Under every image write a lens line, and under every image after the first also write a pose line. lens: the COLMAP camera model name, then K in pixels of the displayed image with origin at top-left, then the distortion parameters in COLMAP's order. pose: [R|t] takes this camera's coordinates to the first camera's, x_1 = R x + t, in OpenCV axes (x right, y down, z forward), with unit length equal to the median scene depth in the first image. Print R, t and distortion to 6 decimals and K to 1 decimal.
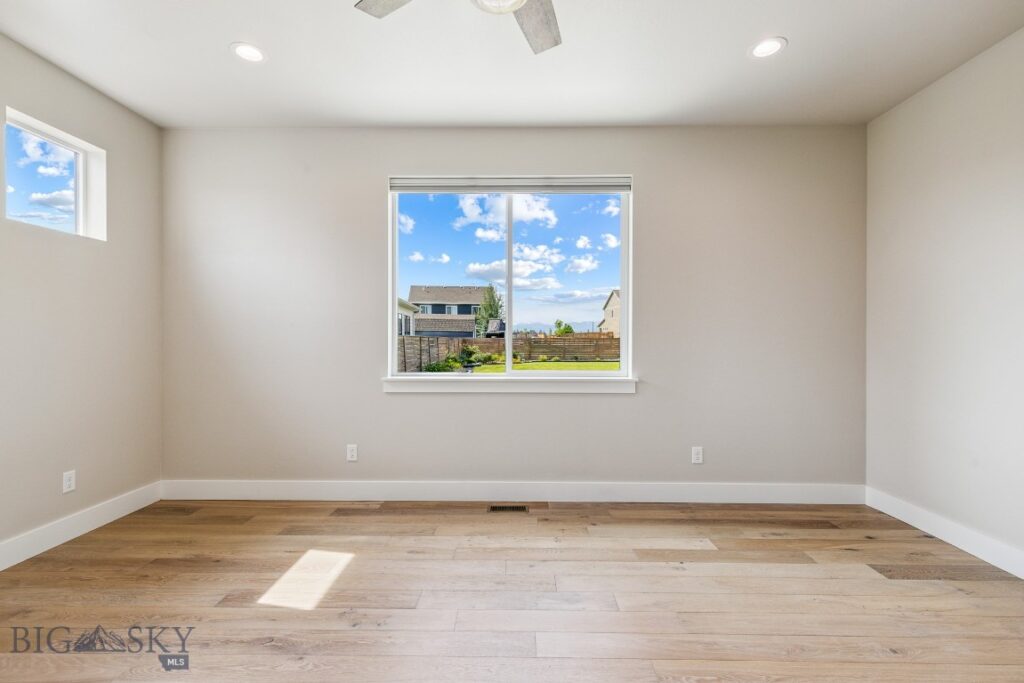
lens RADIAL K [[463.3, 0, 513.6], [0, 463.3, 341.8], [0, 0, 1]] dist [0.004566, 0.000908]
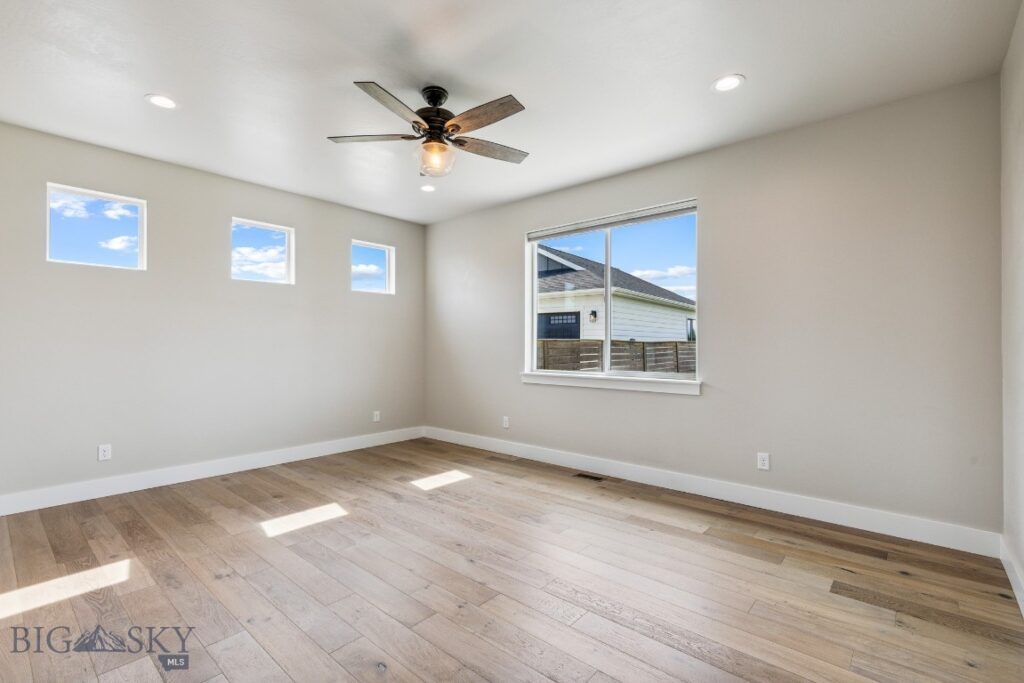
lens RADIAL K [[463.3, 0, 511.7], [0, 463.3, 338.3], [0, 0, 1]] dist [0.004566, 0.000908]
pose [[0.764033, -0.009355, -0.645109, 0.746019], [-0.003031, 0.999832, -0.018089, -0.002236], [0.645170, 0.015776, 0.763876, -0.147651]]
